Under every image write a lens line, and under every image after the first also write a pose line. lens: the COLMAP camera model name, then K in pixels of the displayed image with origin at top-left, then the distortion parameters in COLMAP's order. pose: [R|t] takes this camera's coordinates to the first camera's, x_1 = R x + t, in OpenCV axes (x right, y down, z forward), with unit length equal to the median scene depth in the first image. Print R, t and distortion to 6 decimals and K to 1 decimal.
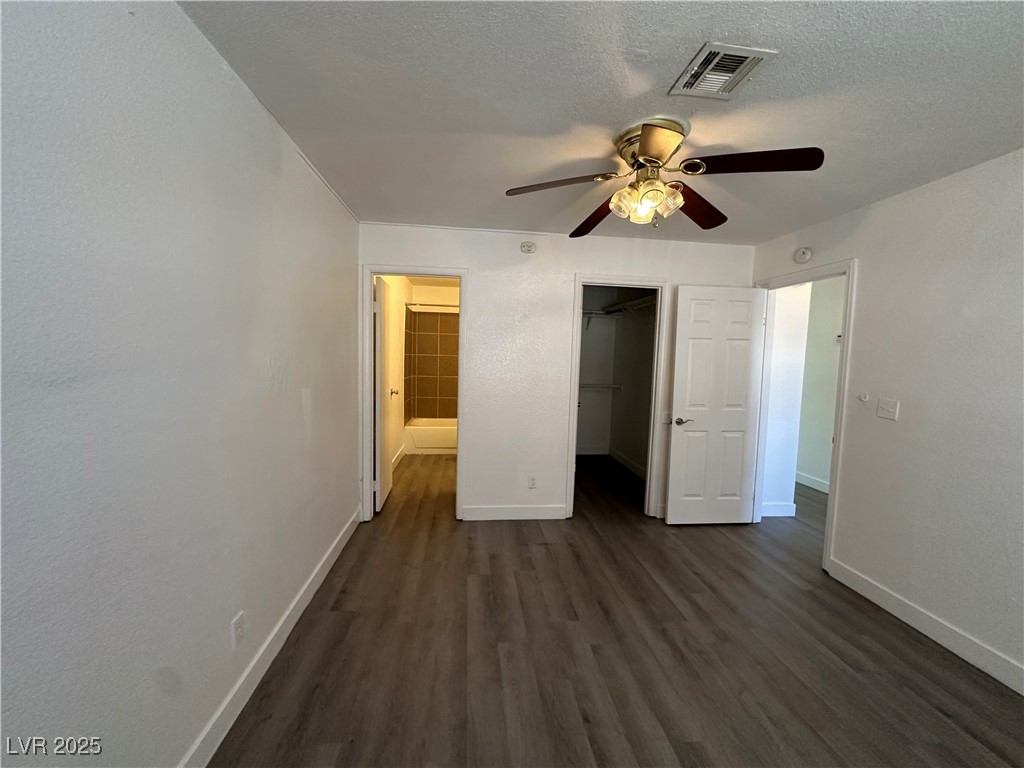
lens RADIAL K [[408.1, 0, 512.0], [0, 408.1, 384.0], [0, 0, 1]] dist [-0.003490, -0.000012]
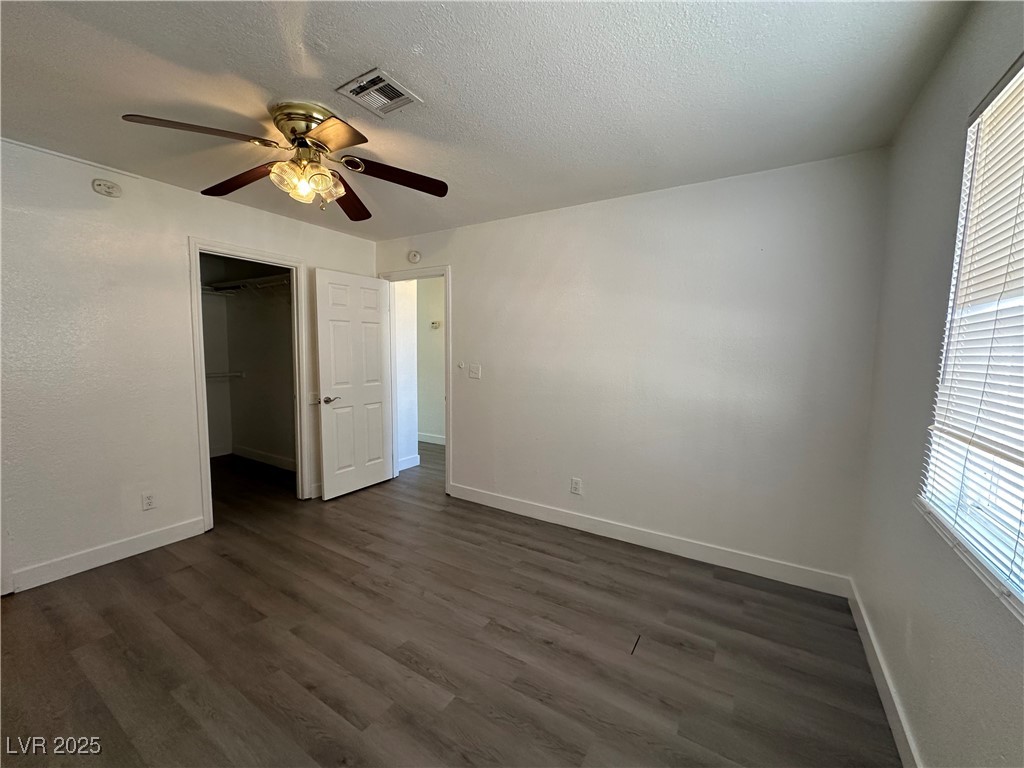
lens RADIAL K [[408.1, 0, 512.0], [0, 408.1, 384.0], [0, 0, 1]] dist [-0.003490, -0.000012]
pose [[0.615443, -0.088915, 0.783150, -0.148596], [0.064443, 0.995966, 0.062434, 0.020807], [-0.785542, 0.012044, 0.618691, -0.022974]]
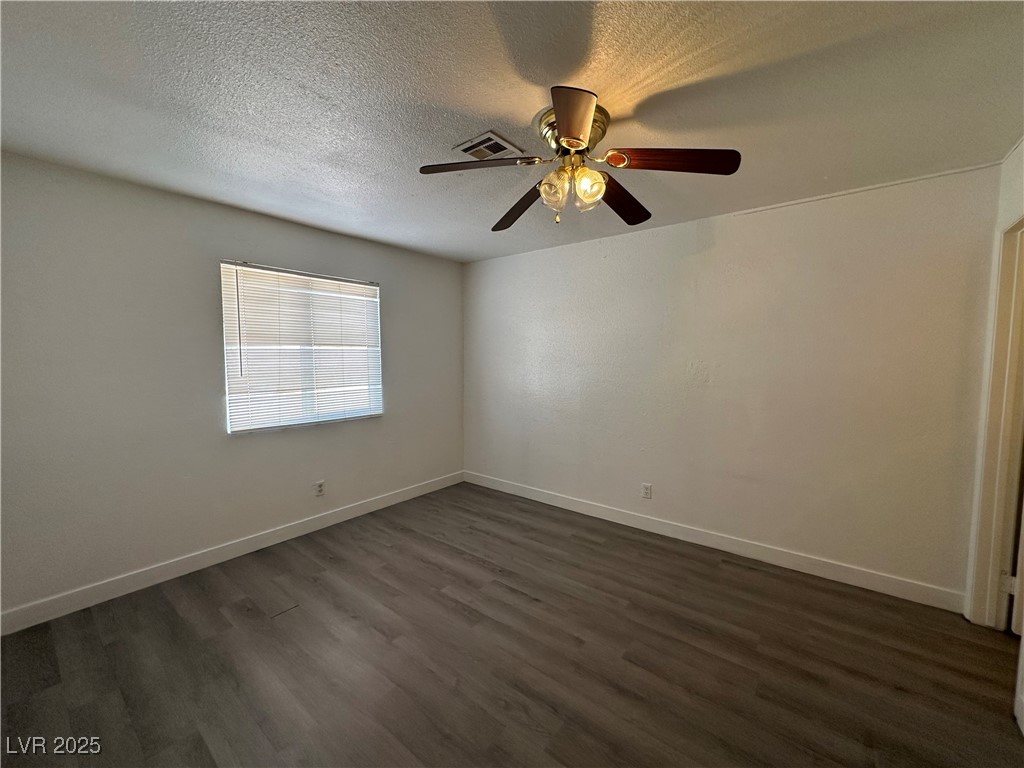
lens RADIAL K [[408.1, 0, 512.0], [0, 408.1, 384.0], [0, 0, 1]] dist [-0.003490, -0.000012]
pose [[-0.698522, 0.020647, -0.715290, 0.804061], [-0.075156, 0.991939, 0.102027, -0.064220], [0.711631, 0.125027, -0.691340, 1.163138]]
